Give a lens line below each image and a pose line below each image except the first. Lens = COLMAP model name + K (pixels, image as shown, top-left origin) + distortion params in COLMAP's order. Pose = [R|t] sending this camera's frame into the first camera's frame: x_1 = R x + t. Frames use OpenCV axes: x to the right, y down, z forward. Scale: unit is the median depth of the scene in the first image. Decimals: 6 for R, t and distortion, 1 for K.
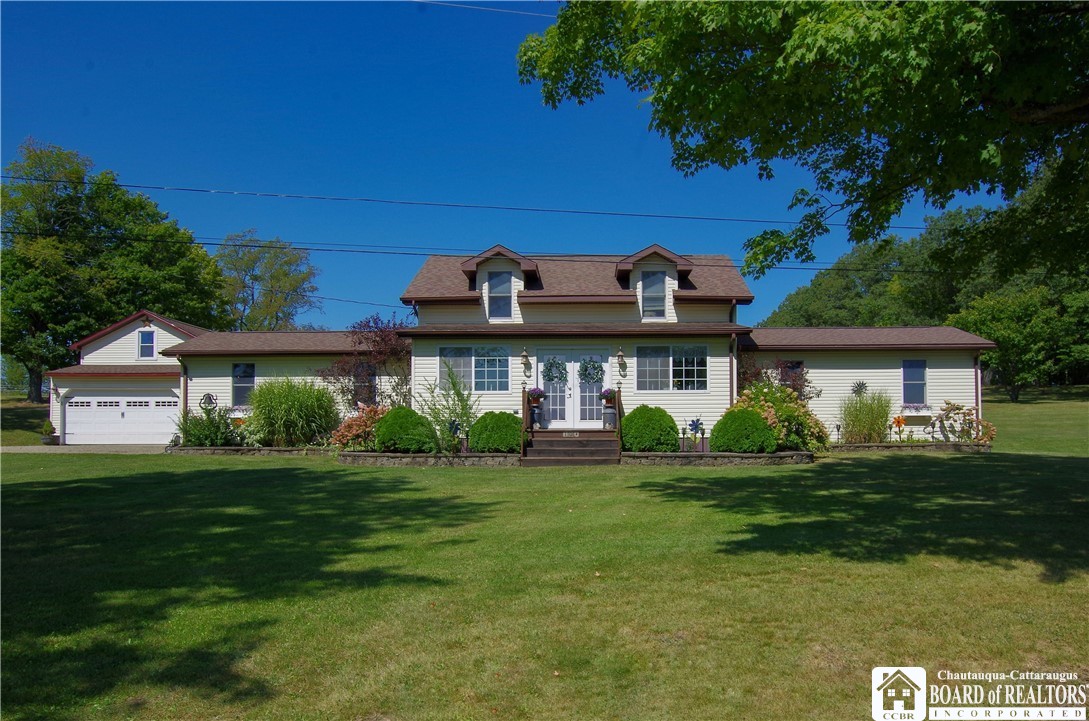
lens RADIAL K [[776.2, 0, 544.5], [0, 776.2, 360.5], [0, 0, 1]] dist [-0.001026, -0.000351]
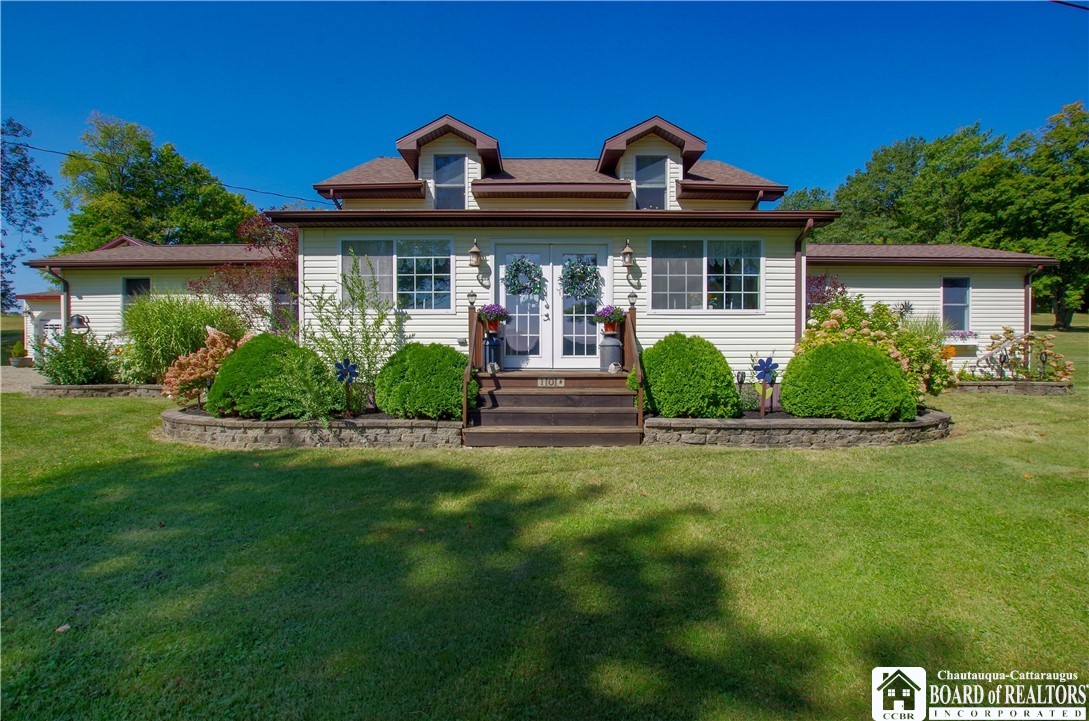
lens RADIAL K [[480.4, 0, 514.9], [0, 480.4, 359.6], [0, 0, 1]] dist [-0.023675, 0.000392]
pose [[0.999951, 0.002809, 0.009495, 0.002784], [-0.003990, 0.991938, 0.126664, 0.029948], [-0.009062, -0.126695, 0.991900, 0.602870]]
